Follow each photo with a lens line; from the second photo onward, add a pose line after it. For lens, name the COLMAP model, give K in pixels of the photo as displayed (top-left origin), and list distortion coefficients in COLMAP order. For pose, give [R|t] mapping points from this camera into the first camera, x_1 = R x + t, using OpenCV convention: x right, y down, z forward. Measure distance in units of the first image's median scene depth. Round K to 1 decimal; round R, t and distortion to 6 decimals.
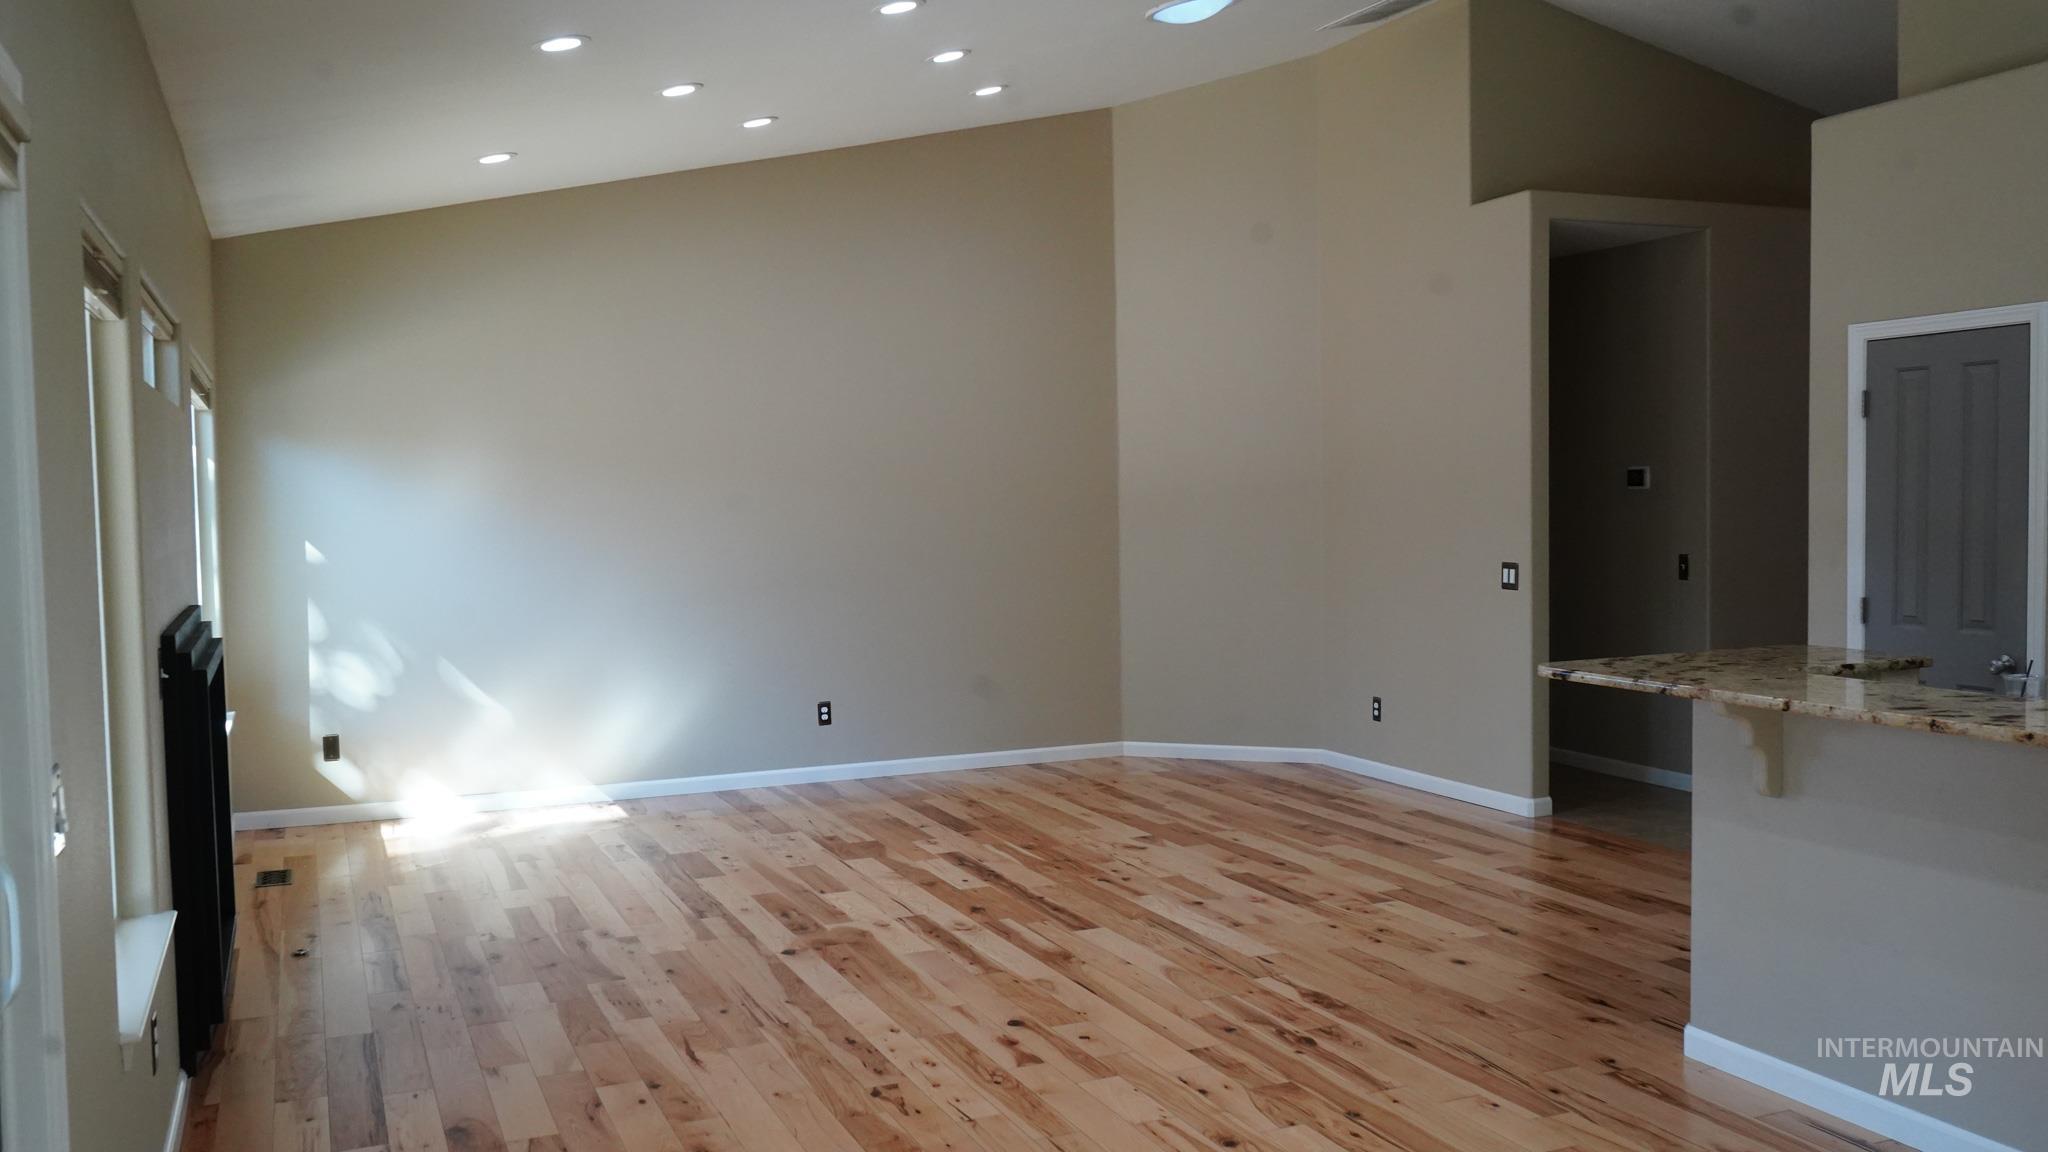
lens RADIAL K [[1655.0, 0, 1015.8], [0, 1655.0, 577.8], [0, 0, 1]] dist [-0.009262, -0.008810]
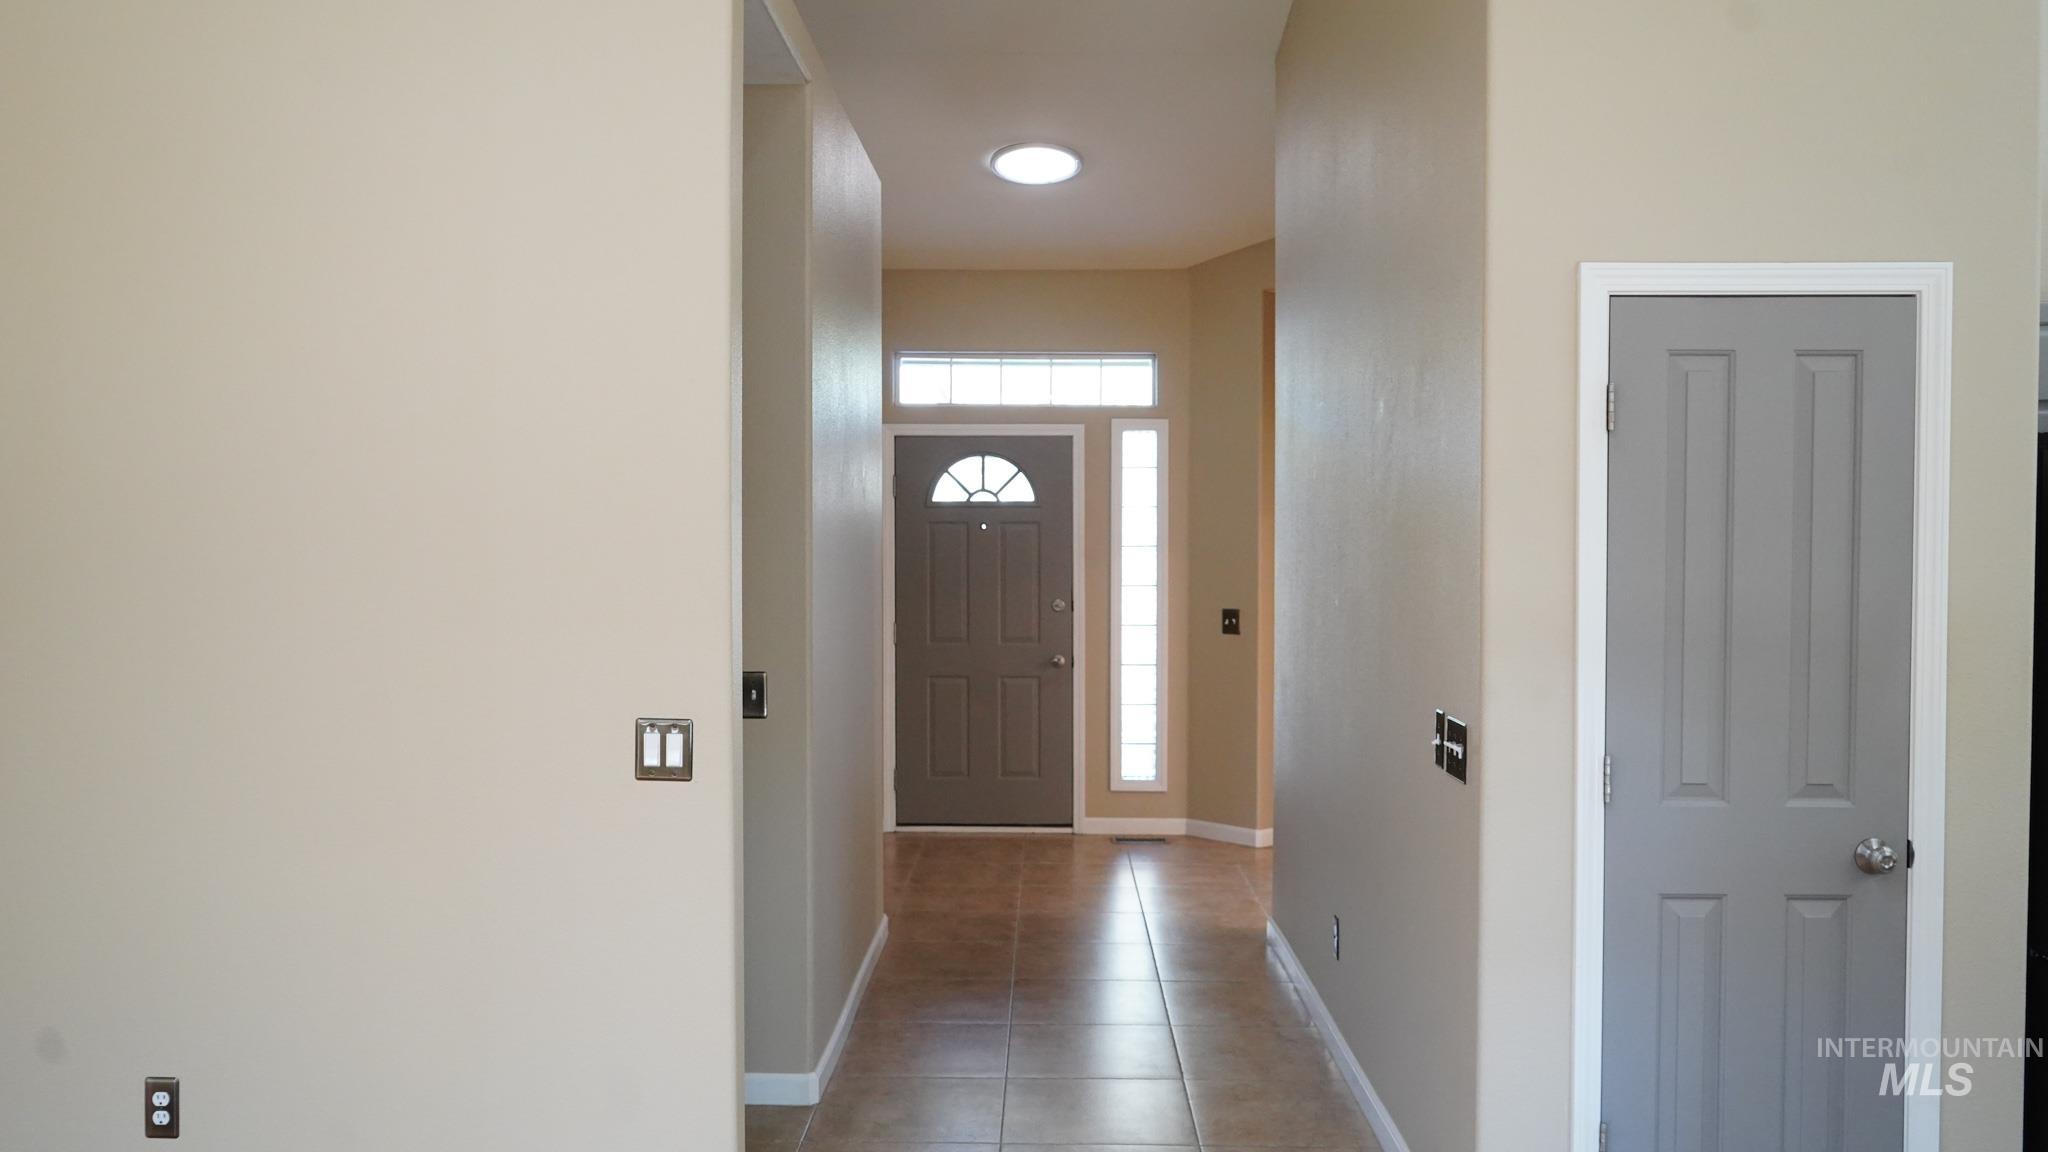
lens RADIAL K [[1655.0, 0, 1015.8], [0, 1655.0, 577.8], [0, 0, 1]] dist [-0.009262, -0.008810]
pose [[0.410775, -0.000227, 0.911737, -0.074506], [0.035941, 0.999227, -0.015944, -0.045507], [-0.911028, 0.039318, 0.410465, 0.937210]]
